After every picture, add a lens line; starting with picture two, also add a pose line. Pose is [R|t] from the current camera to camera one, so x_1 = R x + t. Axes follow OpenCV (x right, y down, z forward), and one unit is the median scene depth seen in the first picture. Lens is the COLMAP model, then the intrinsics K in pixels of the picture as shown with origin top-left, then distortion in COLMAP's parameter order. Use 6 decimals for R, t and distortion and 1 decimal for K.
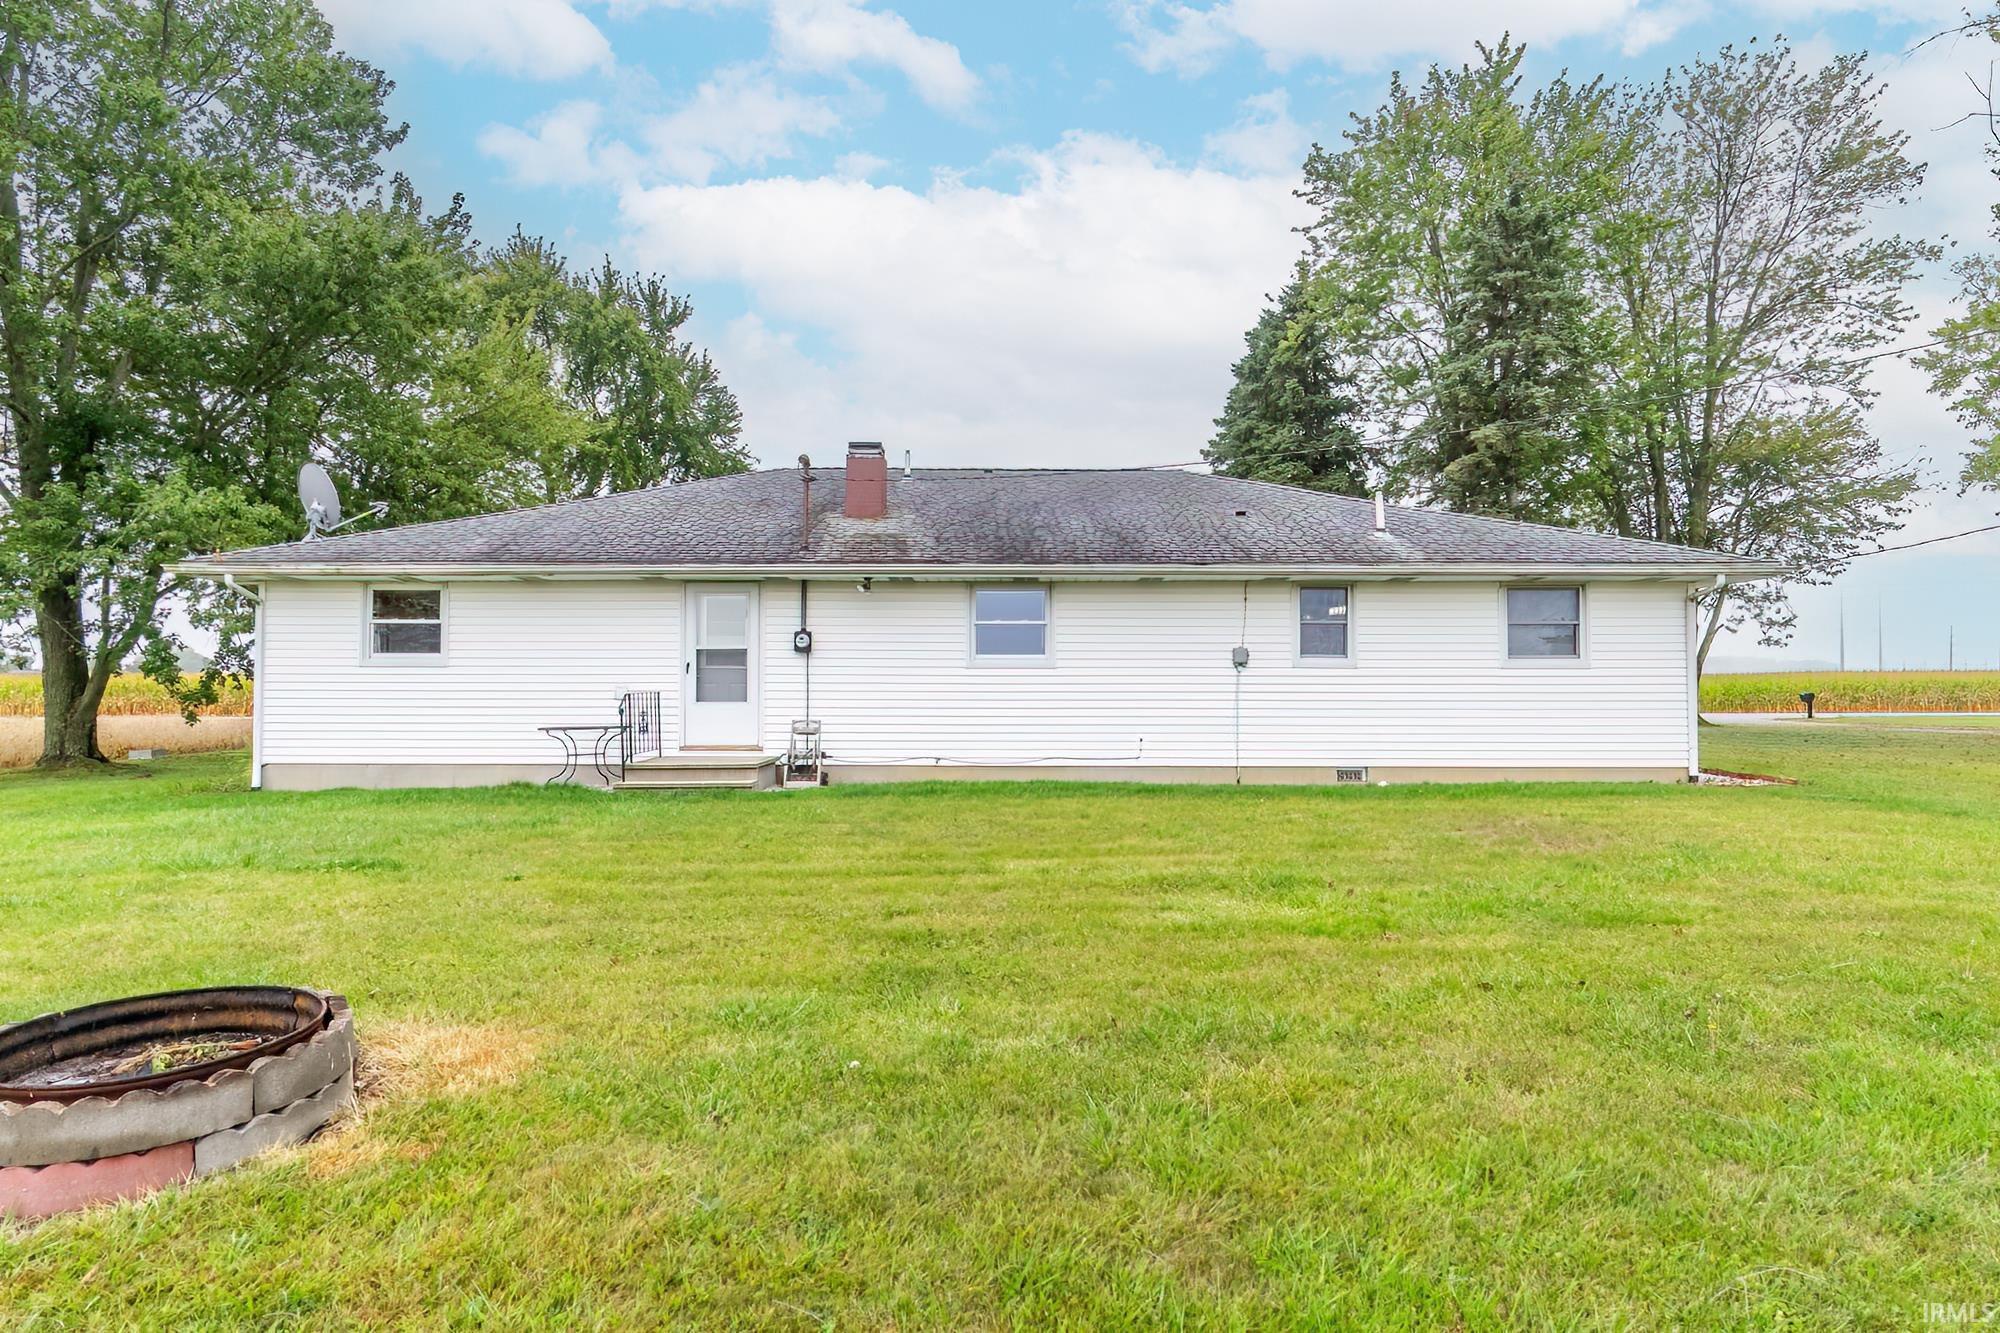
lens RADIAL K [[1135.0, 0, 1000.0], [0, 1135.0, 666.5], [0, 0, 1]] dist [-0.002989, -0.002064]
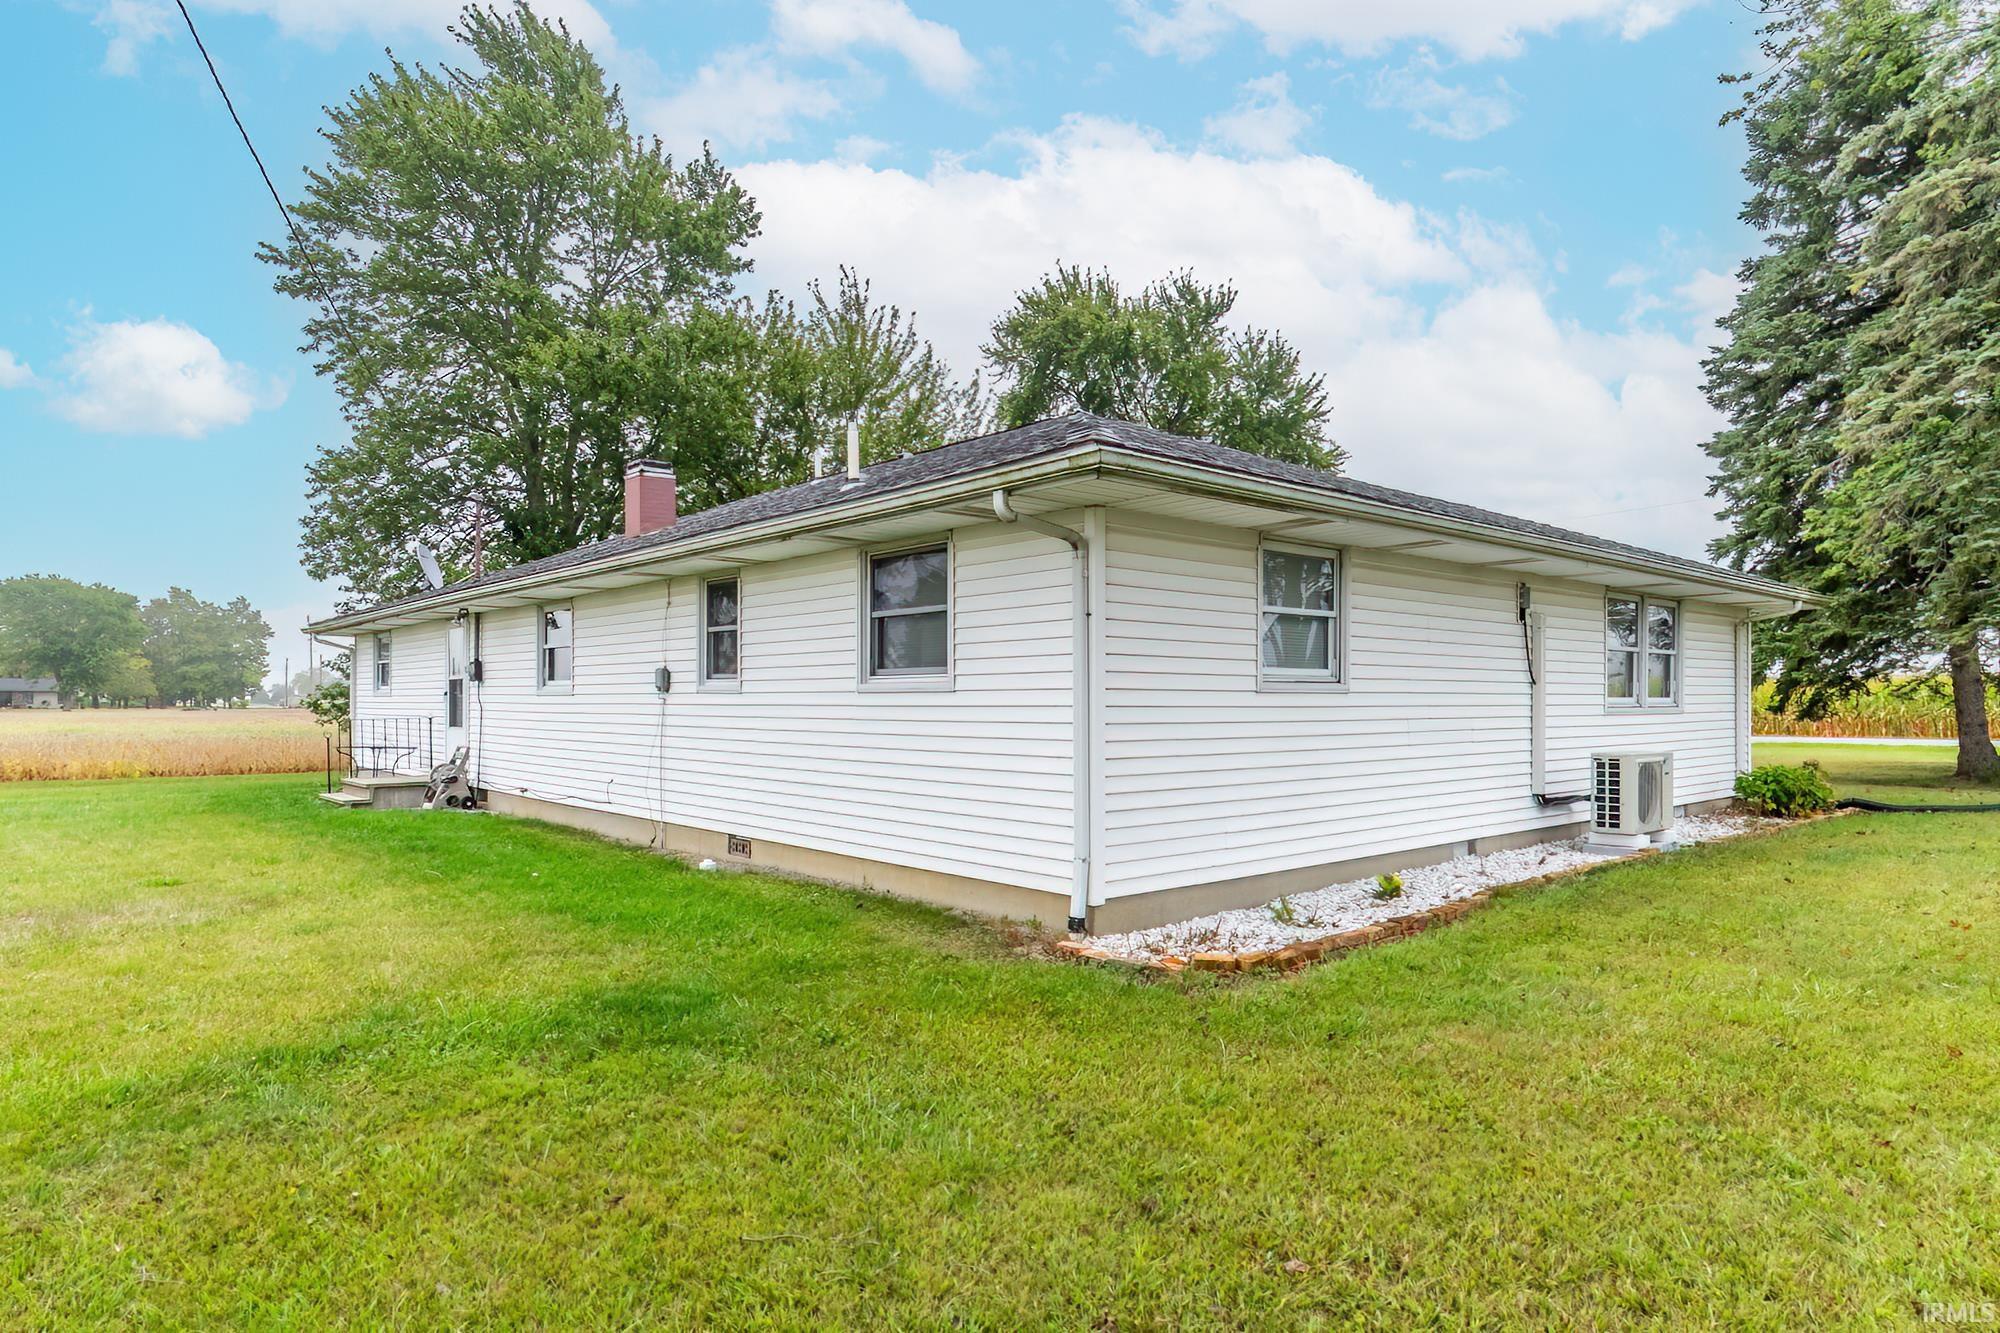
lens RADIAL K [[1135.0, 0, 1000.0], [0, 1135.0, 666.5], [0, 0, 1]] dist [-0.002989, -0.002064]
pose [[0.672839, -0.022382, -0.739450, 0.923977], [0.006804, 0.999687, -0.024068, 0.003427], [0.739757, 0.011163, 0.672781, 0.654331]]
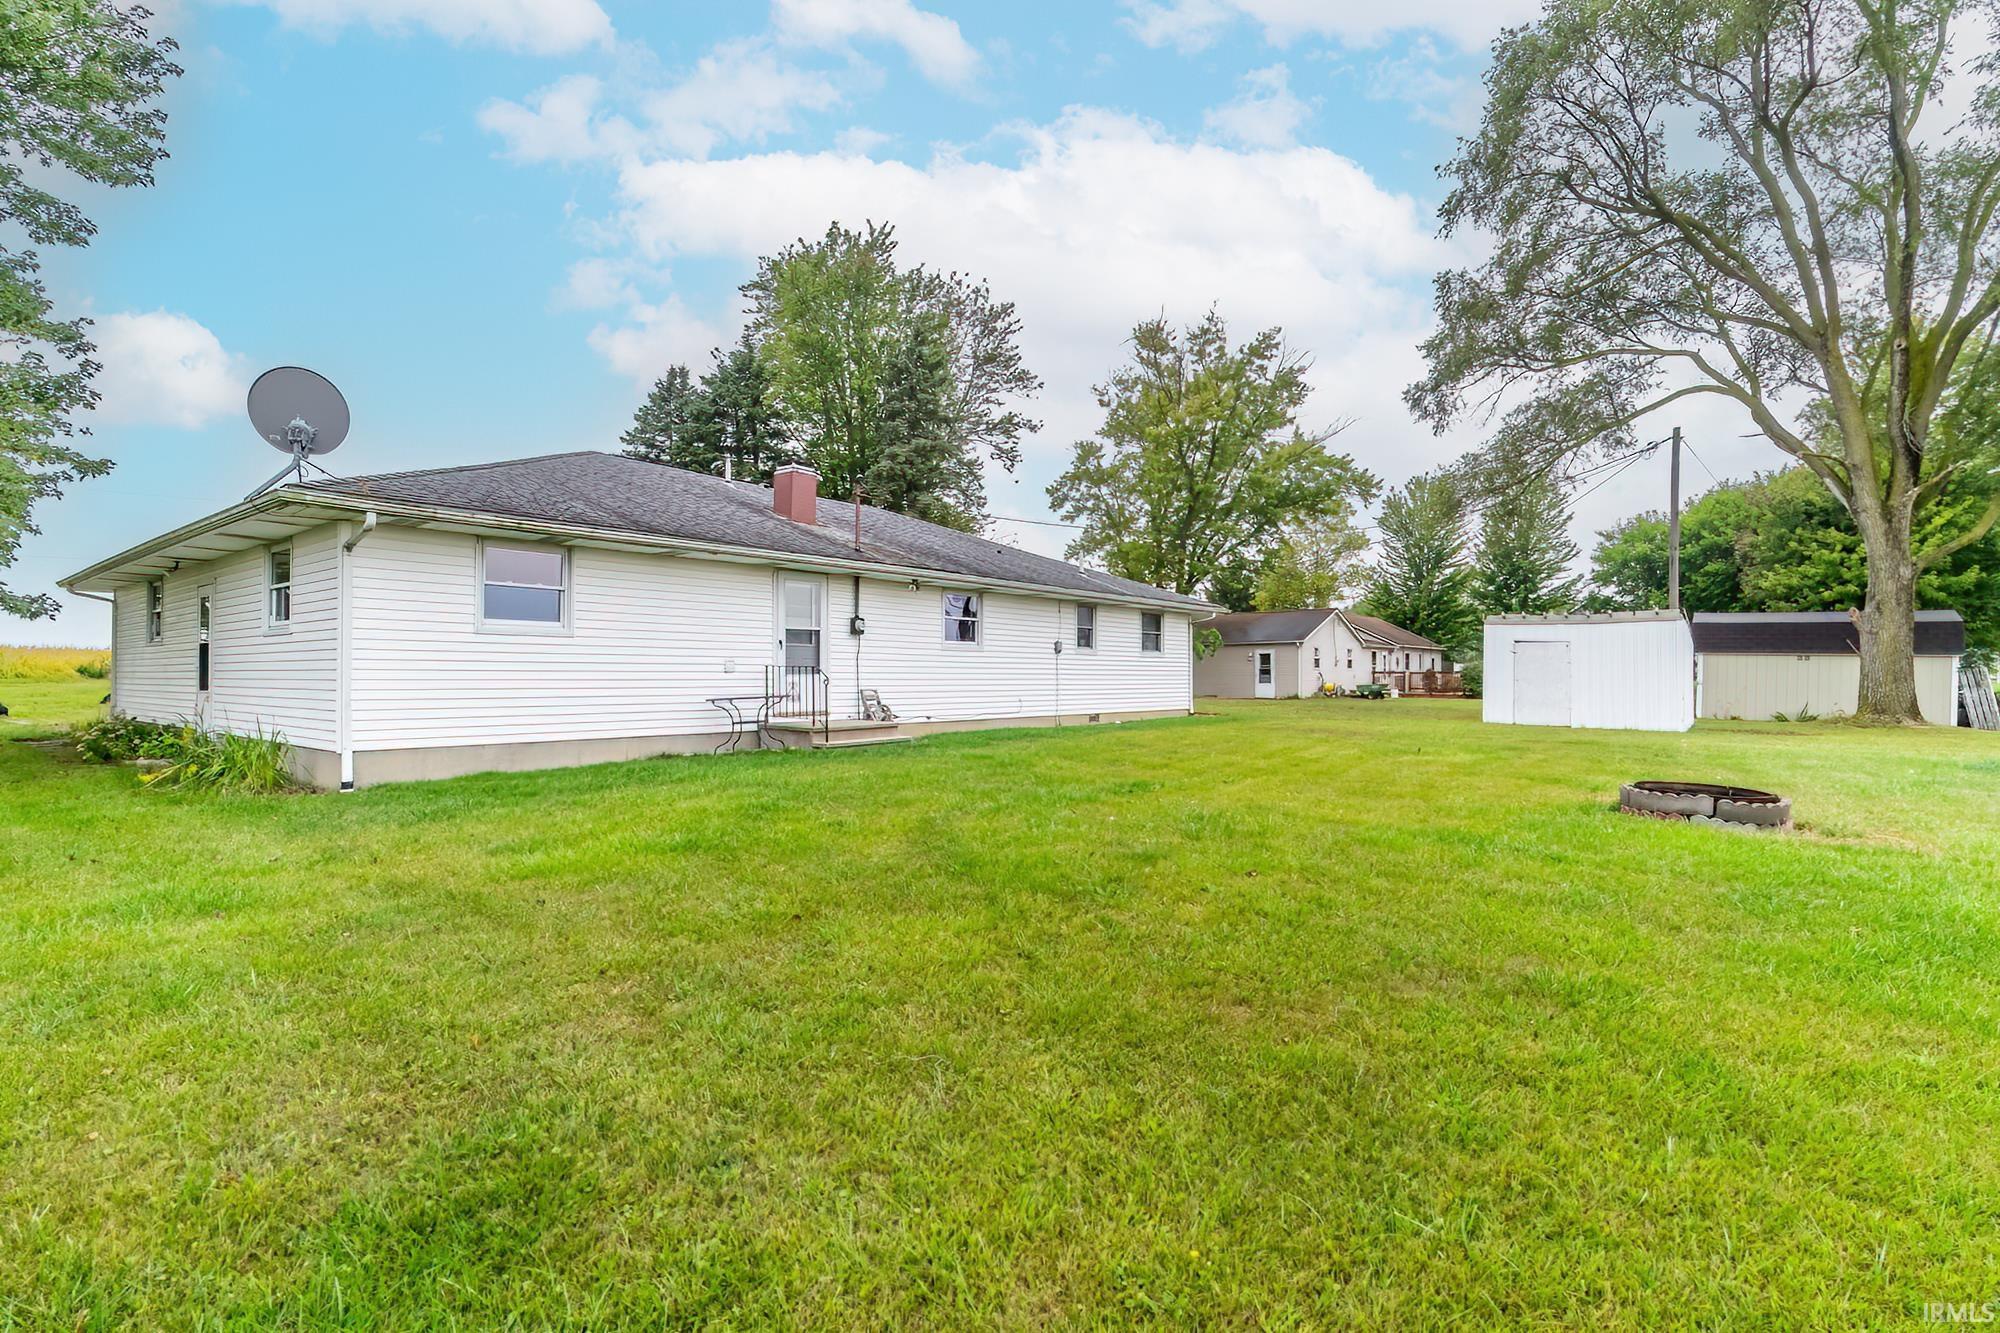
lens RADIAL K [[961.3, 0, 1000.0], [0, 961.3, 666.5], [0, 0, 1]] dist [-0.001738, -0.000099]
pose [[0.616048, 0.008275, 0.787665, -0.898410], [-0.016513, 0.999861, 0.002410, 0.017316], [-0.787535, -0.014491, 0.616099, 0.232723]]
